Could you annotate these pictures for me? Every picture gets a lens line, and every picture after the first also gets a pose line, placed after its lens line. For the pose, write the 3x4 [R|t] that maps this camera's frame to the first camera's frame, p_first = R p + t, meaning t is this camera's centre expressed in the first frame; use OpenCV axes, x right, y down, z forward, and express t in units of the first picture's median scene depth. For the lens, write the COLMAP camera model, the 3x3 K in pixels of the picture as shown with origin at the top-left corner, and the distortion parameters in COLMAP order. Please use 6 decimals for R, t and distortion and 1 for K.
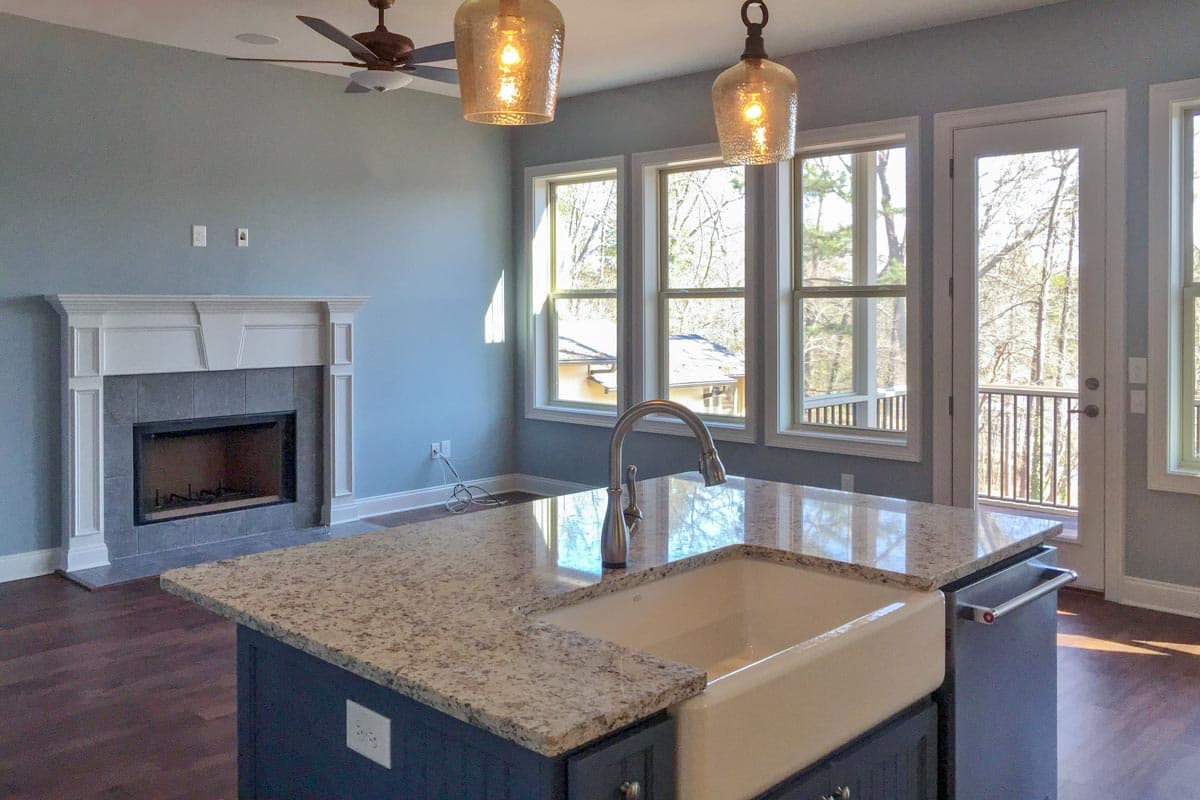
lens RADIAL K [[1088.6, 0, 575.8], [0, 1088.6, 309.4], [0, 0, 1]] dist [-0.036980, 0.037968]
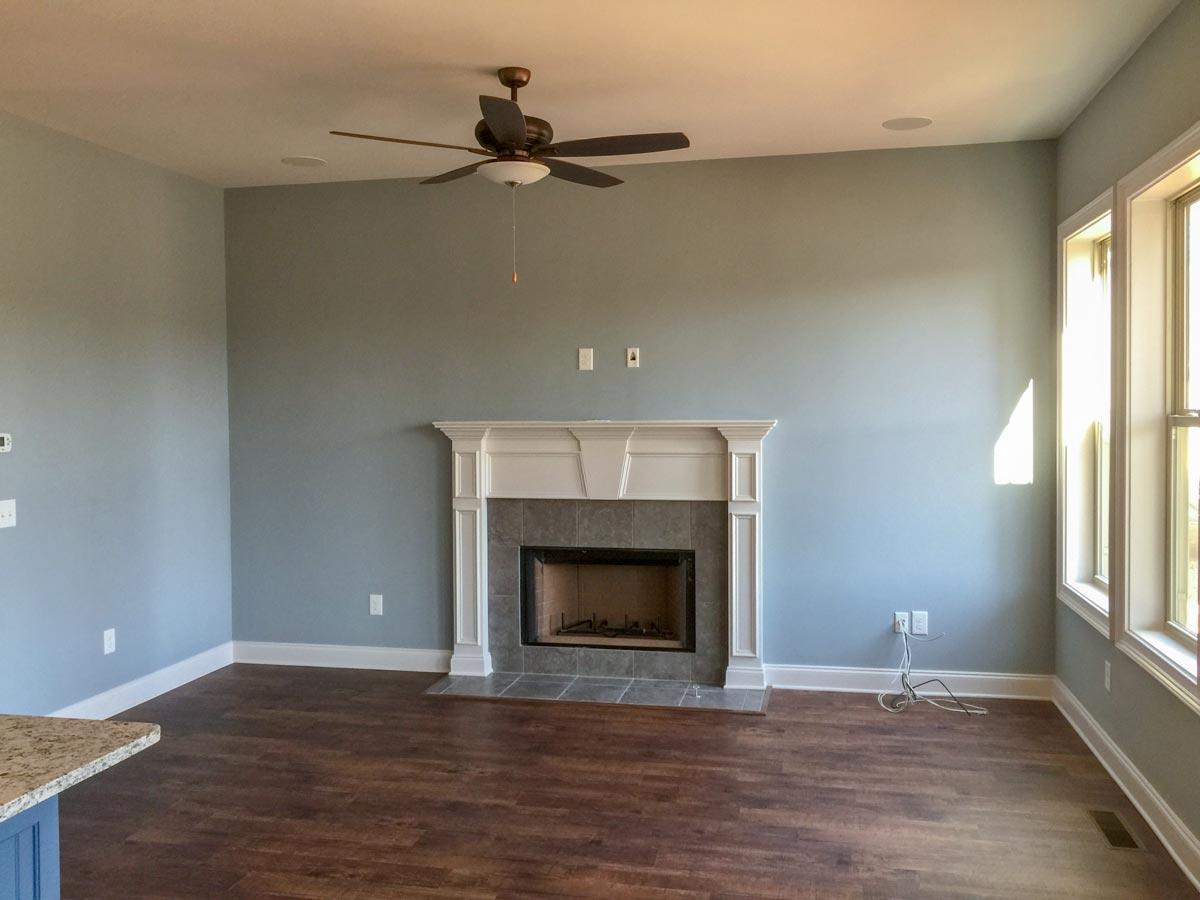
lens RADIAL K [[1078.3, 0, 596.3], [0, 1078.3, 443.2], [0, 0, 1]] dist [0.000664, 0.011183]
pose [[0.523220, 0.026173, -0.851796, 0.457858], [0.000775, 0.999513, 0.031188, -0.021986], [0.852197, -0.016978, 0.522945, 0.485954]]
